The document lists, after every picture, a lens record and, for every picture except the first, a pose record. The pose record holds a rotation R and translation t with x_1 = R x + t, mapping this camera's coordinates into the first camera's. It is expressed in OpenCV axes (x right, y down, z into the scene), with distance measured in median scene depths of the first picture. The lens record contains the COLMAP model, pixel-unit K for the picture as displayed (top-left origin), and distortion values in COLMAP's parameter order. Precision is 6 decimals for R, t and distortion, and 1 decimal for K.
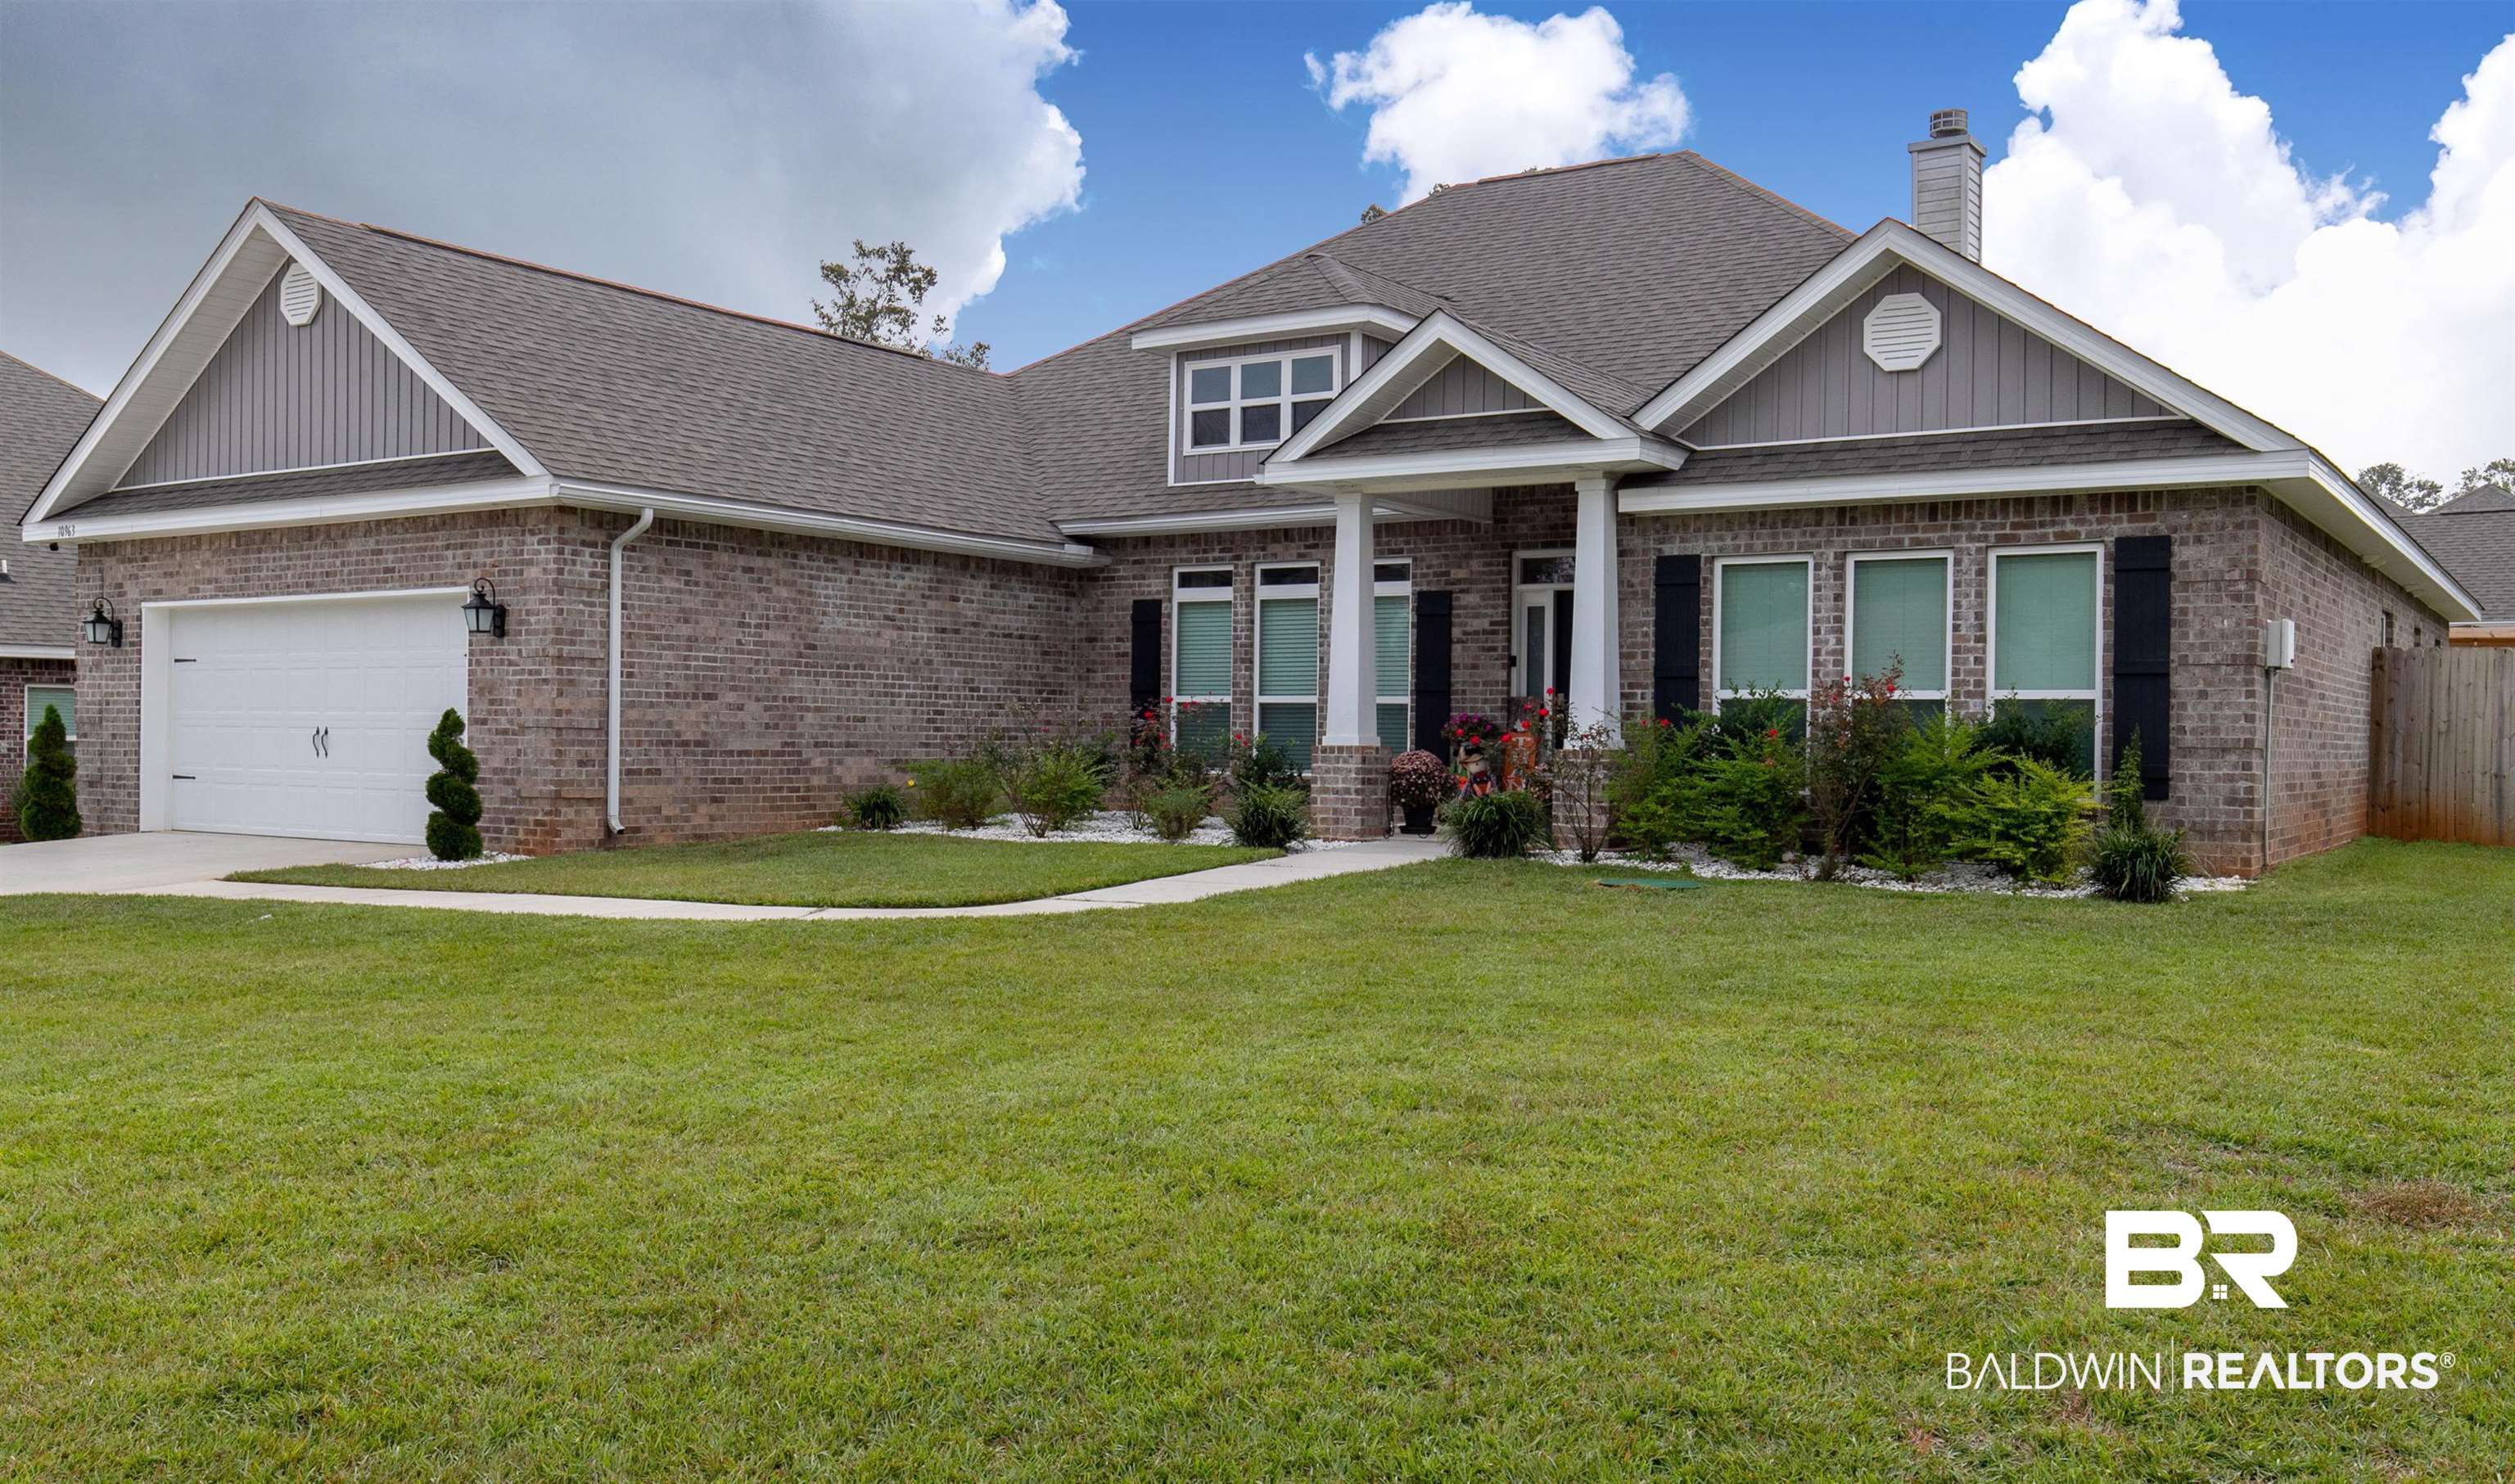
lens RADIAL K [[2154.0, 0, 1257.5], [0, 2154.0, 742.0], [0, 0, 1]] dist [-0.001149, -0.007446]
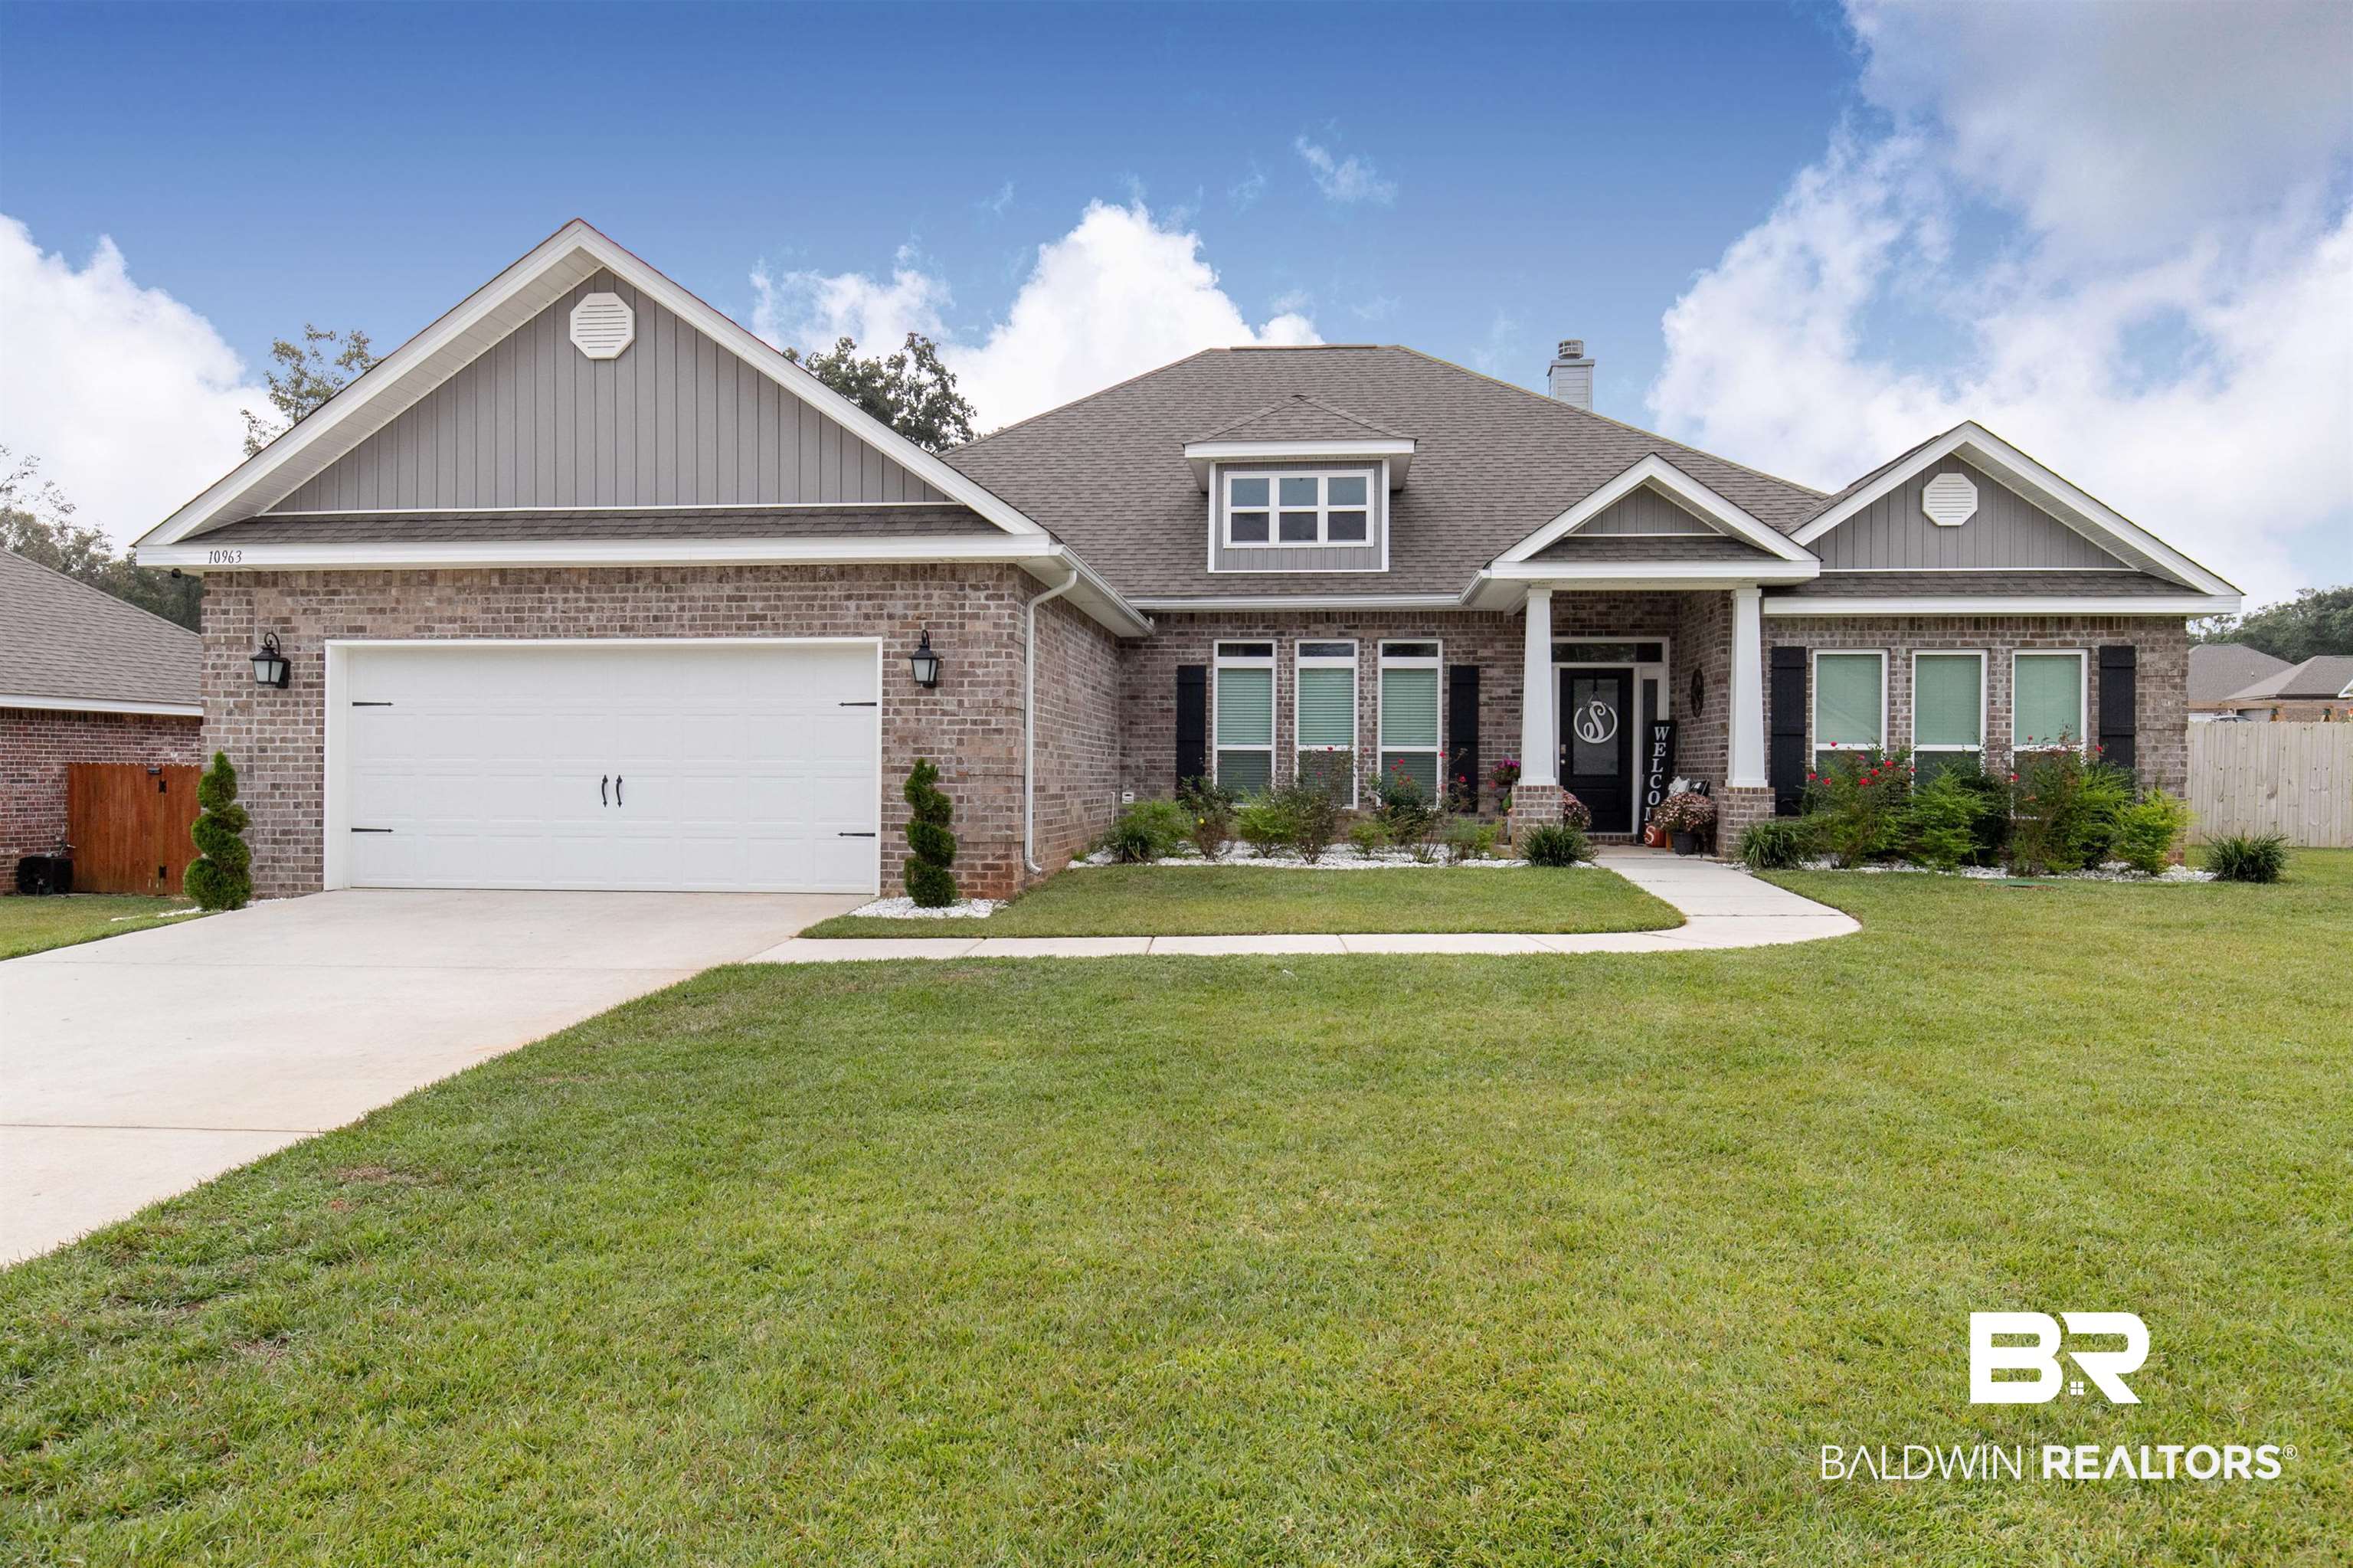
lens RADIAL K [[1584.0, 0, 1176.5], [0, 1584.0, 784.0], [0, 0, 1]] dist [-0.011985, -0.000774]
pose [[0.878652, -0.008797, 0.477382, -0.567464], [0.005907, 0.999954, 0.007555, -0.007128], [-0.477427, -0.003819, 0.878663, 0.258878]]
